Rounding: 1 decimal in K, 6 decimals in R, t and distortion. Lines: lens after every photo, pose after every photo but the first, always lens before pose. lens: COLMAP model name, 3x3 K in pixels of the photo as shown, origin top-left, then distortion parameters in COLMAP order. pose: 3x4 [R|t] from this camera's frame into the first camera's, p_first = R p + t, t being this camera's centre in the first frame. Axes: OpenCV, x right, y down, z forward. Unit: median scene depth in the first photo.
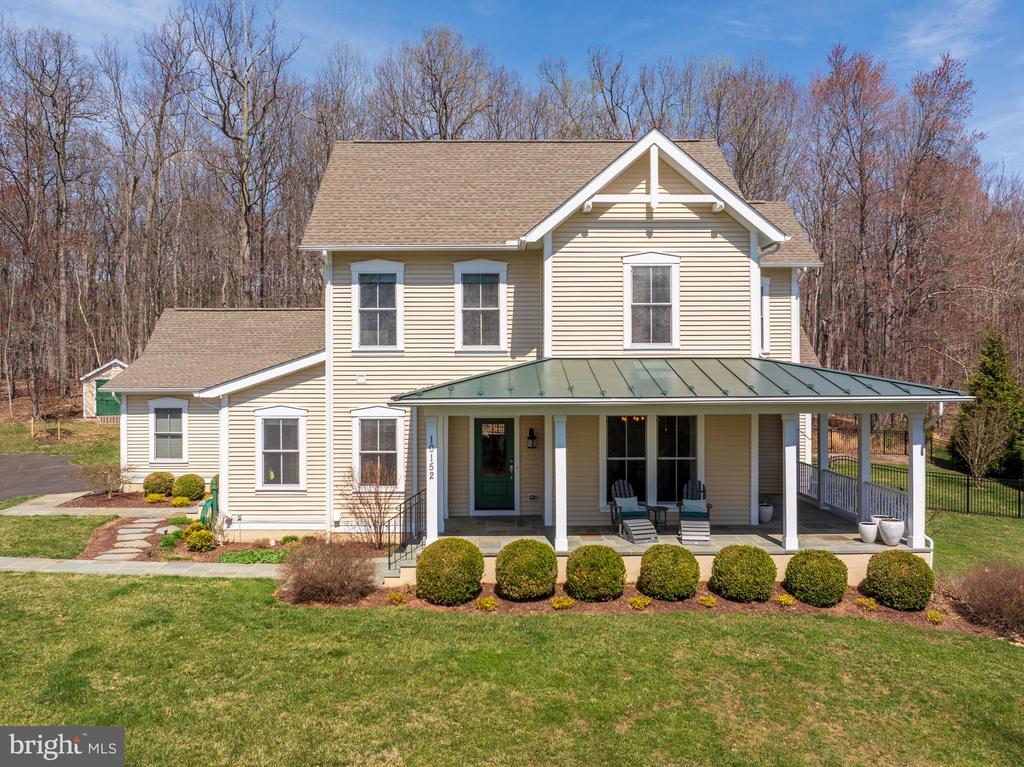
lens RADIAL K [[819.7, 0, 490.9], [0, 819.7, 380.4], [0, 0, 1]] dist [-0.036436, -0.001703]
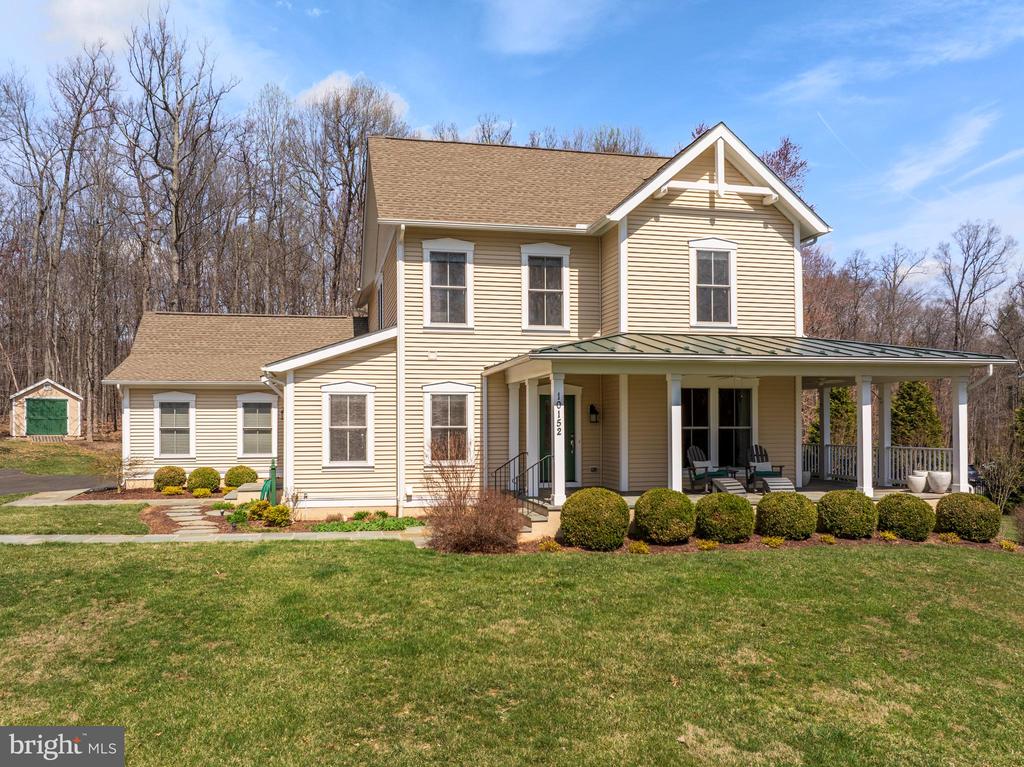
lens RADIAL K [[722.9, 0, 465.5], [0, 722.9, 431.9], [0, 0, 1]] dist [-0.033028, -0.000212]
pose [[0.981943, -0.001072, 0.189173, -0.309704], [0.001453, 0.999997, -0.001872, 0.102476], [-0.189170, 0.002113, 0.981942, 0.121152]]
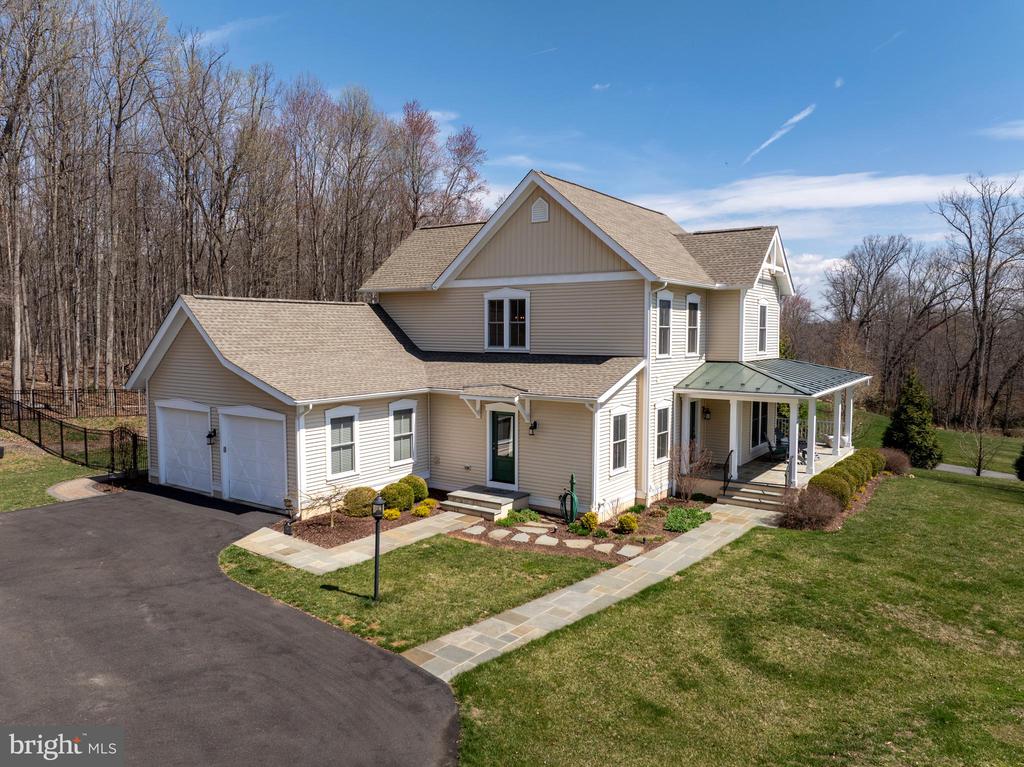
lens RADIAL K [[722.9, 0, 505.6], [0, 722.9, 377.4], [0, 0, 1]] dist [-0.033028, -0.000212]
pose [[0.574586, -0.047565, 0.817061, -1.347197], [0.002375, 0.998402, 0.056452, -0.076776], [-0.818441, -0.030496, 0.573781, 0.574948]]
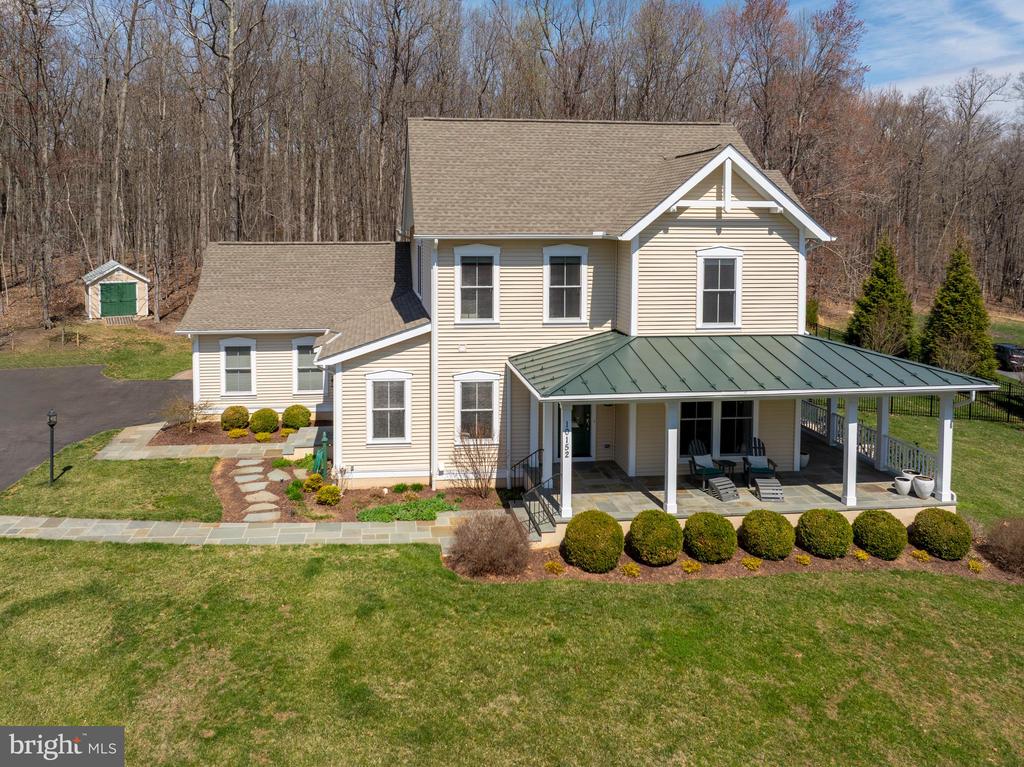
lens RADIAL K [[738.1, 0, 448.5], [0, 738.1, 260.5], [0, 0, 1]] dist [-0.026674, 0.000178]
pose [[0.995125, 0.000501, 0.098623, -0.301396], [-0.004616, 0.999128, 0.041499, -0.179611], [-0.098516, -0.041752, 0.994259, -0.023781]]
